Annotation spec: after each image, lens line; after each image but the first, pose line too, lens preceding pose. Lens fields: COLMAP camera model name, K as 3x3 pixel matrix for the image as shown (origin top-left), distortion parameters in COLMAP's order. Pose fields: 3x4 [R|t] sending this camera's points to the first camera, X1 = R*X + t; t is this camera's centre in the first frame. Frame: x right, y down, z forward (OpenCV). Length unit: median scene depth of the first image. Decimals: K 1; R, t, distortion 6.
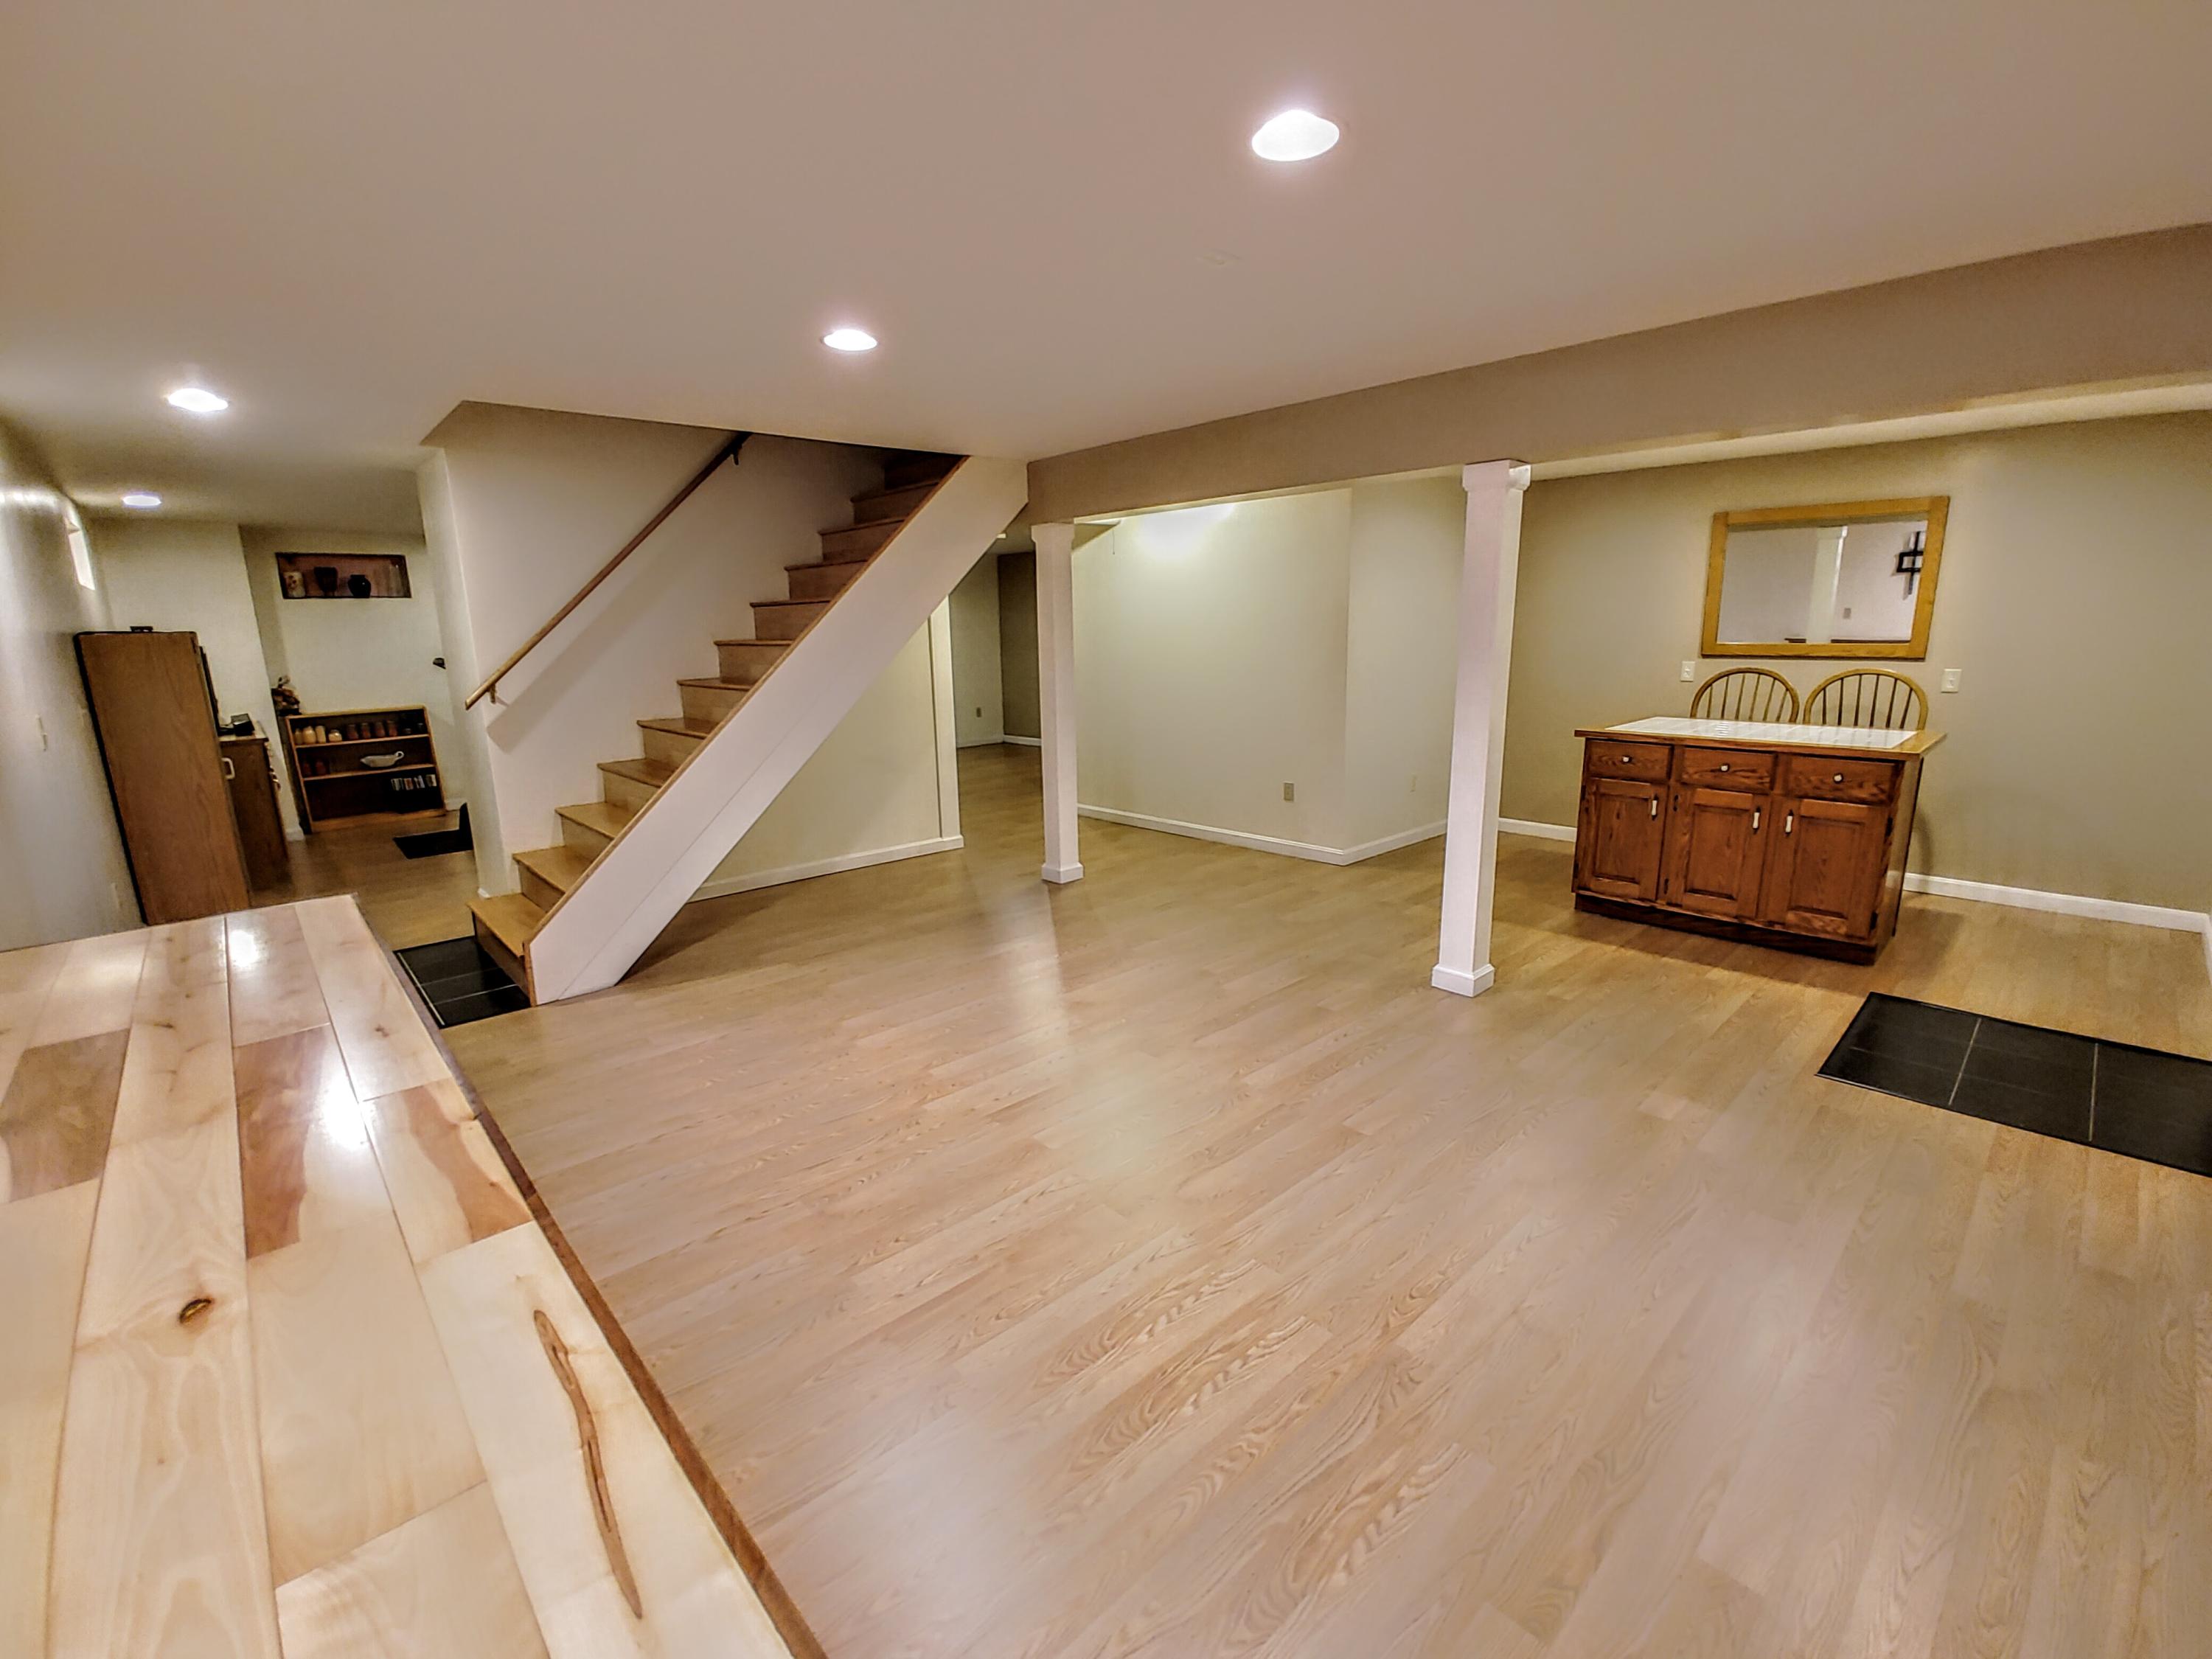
lens RADIAL K [[961.4, 0, 1109.8], [0, 961.4, 831.8], [0, 0, 1]] dist [-0.027431, 0.000923]
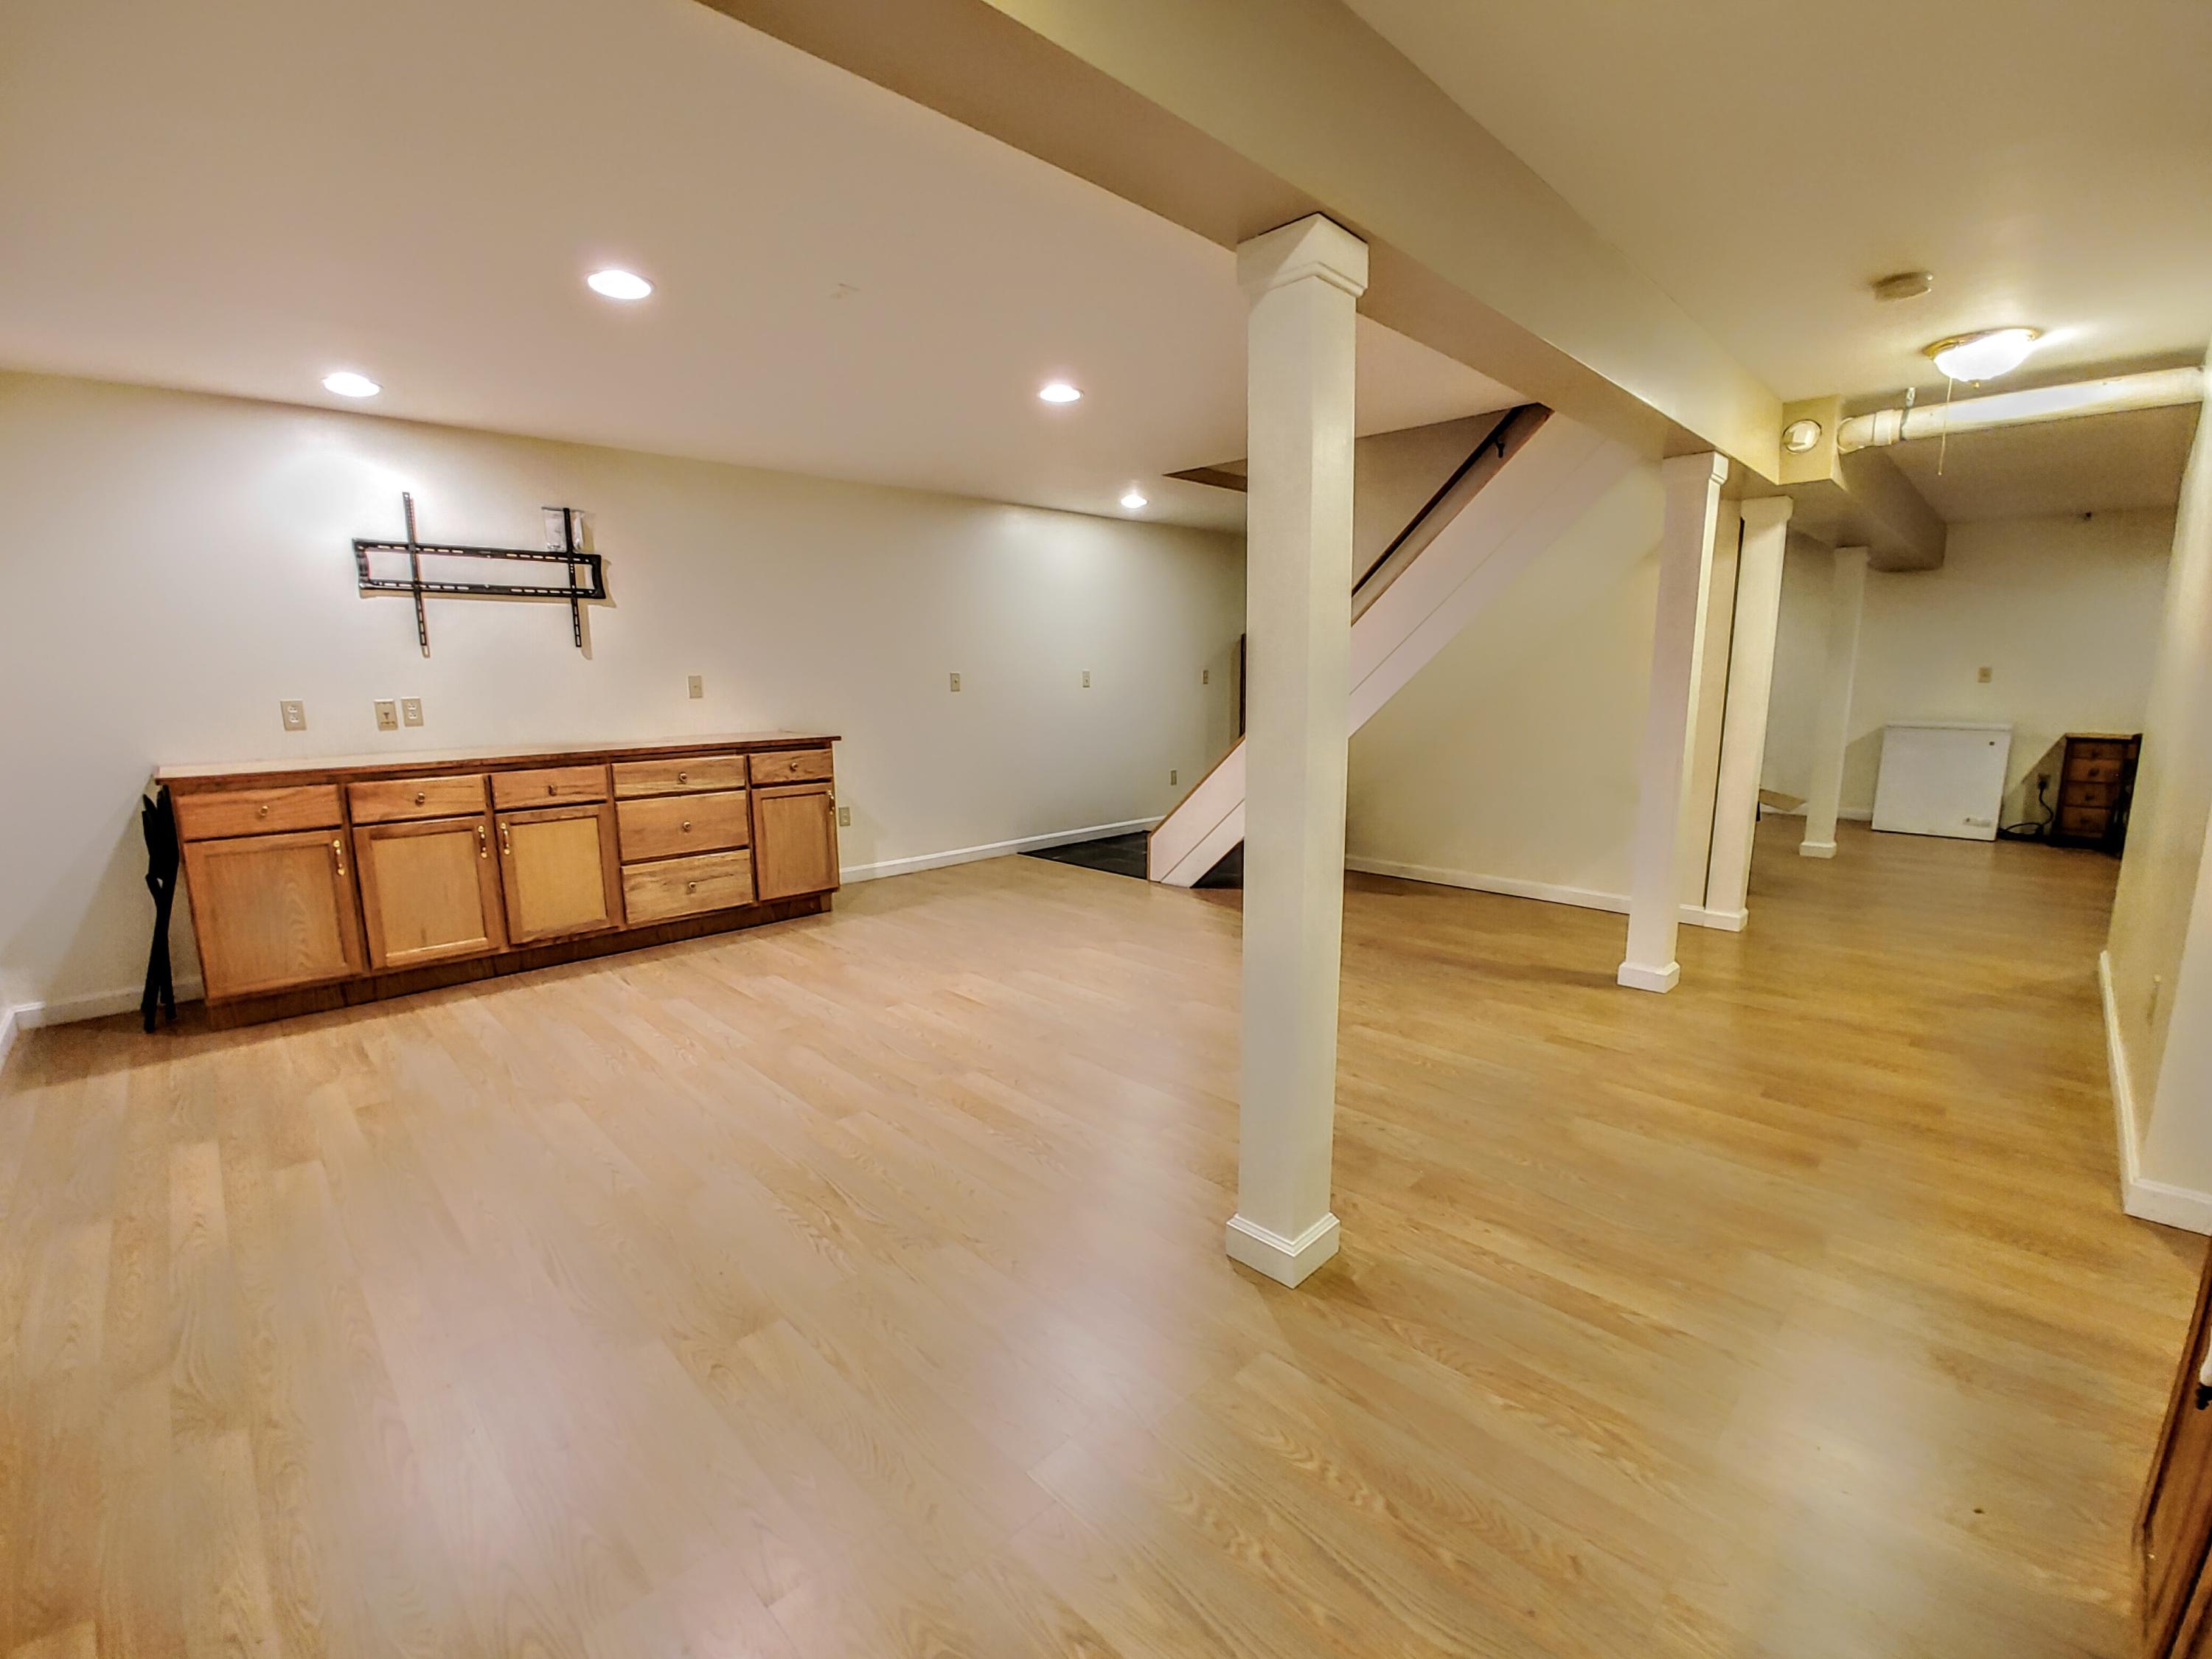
lens RADIAL K [[961.4, 0, 1107.0], [0, 961.4, 839.7], [0, 0, 1]] dist [-0.027431, 0.000923]
pose [[0.026166, 0.191358, -0.981171, 1.067903], [-0.204407, 0.961794, 0.182128, -0.171648], [0.978536, 0.195793, 0.064281, 1.048786]]
